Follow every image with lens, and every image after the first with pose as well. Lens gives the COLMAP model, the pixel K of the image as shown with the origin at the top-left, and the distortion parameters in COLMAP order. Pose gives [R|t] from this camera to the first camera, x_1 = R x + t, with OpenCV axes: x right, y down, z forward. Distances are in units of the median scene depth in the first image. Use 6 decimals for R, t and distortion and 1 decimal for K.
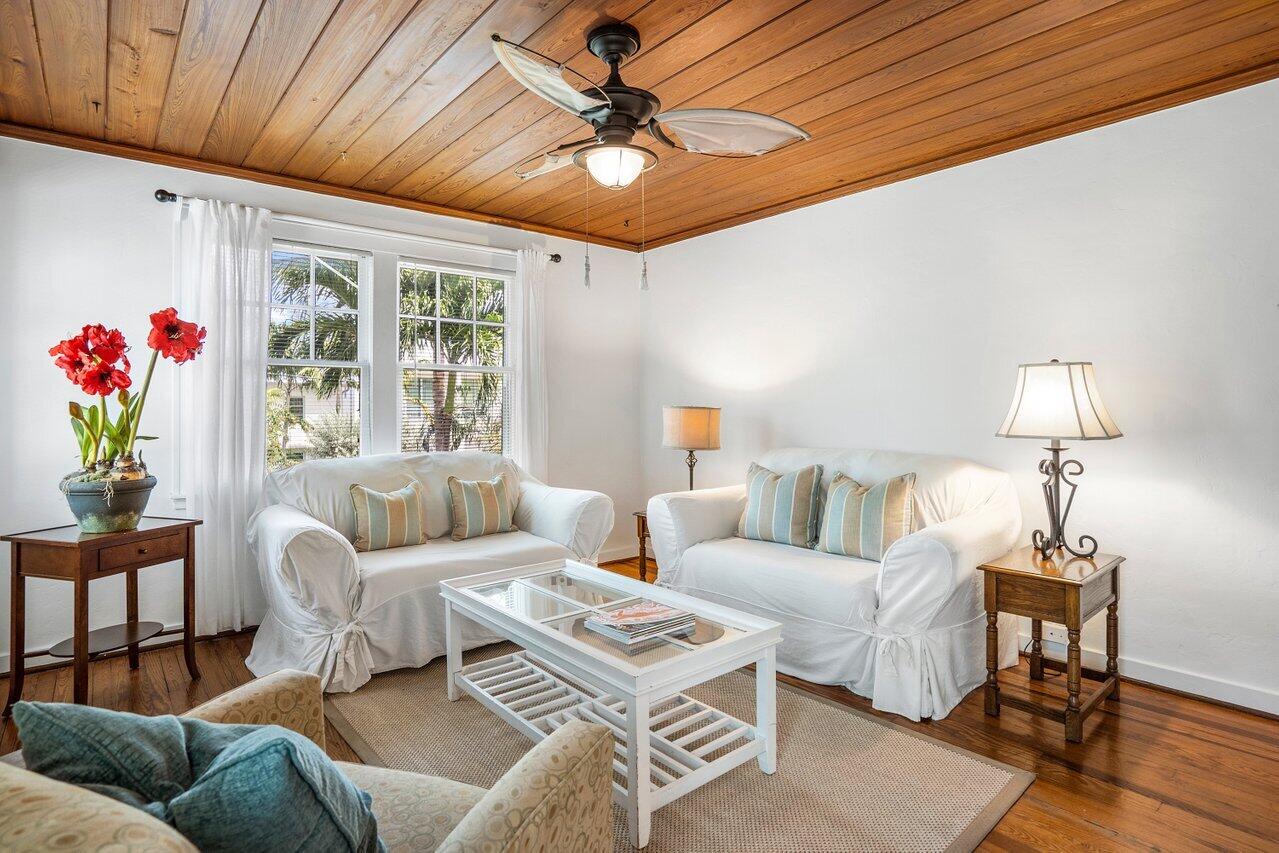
lens RADIAL K [[665.5, 0, 640.9], [0, 665.5, 392.1], [0, 0, 1]] dist [-0.002753, -0.000637]
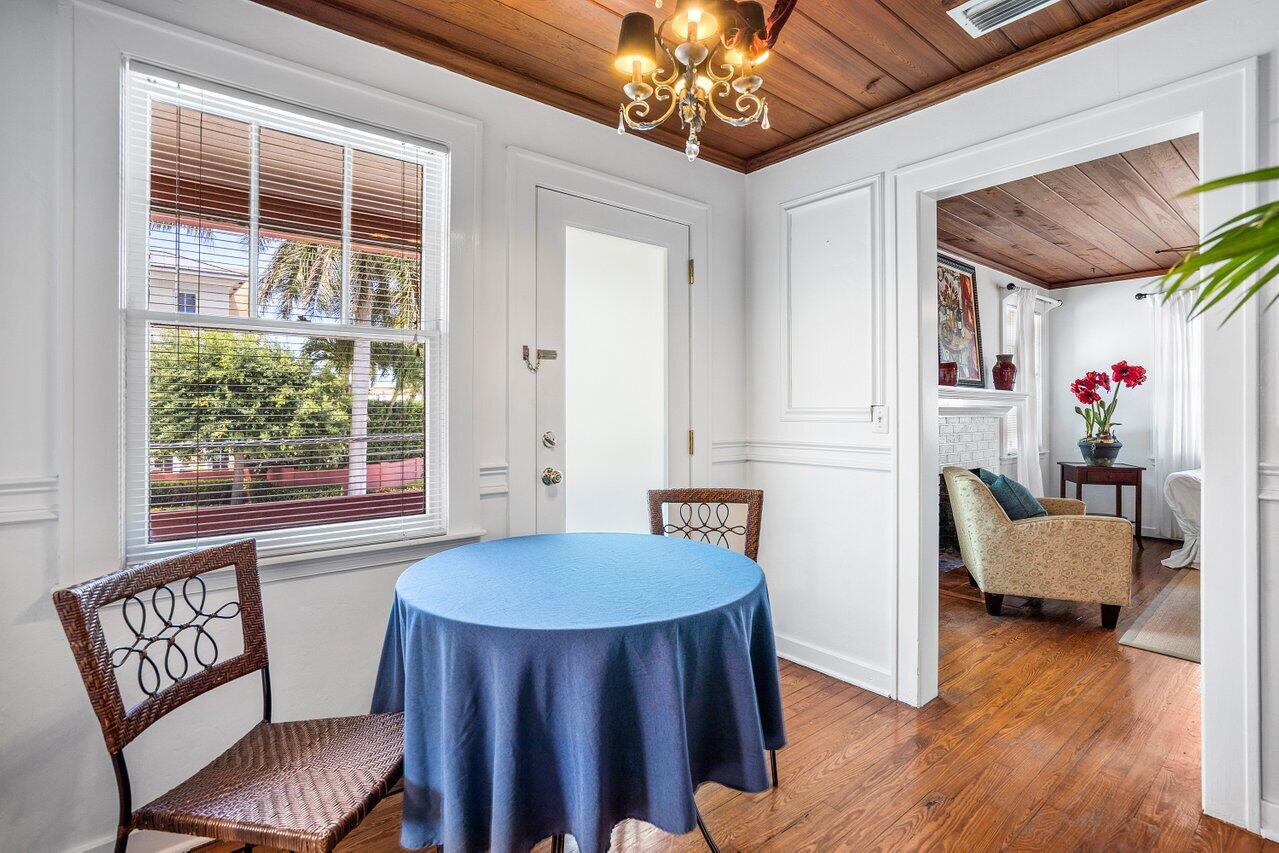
lens RADIAL K [[608.5, 0, 640.7], [0, 608.5, 408.1], [0, 0, 1]] dist [-0.000313, 0.000087]
pose [[-0.006663, -0.000337, -0.999978, 1.213844], [0.024097, 0.999709, -0.000497, -0.015623], [0.999687, -0.024100, -0.006653, -0.488736]]
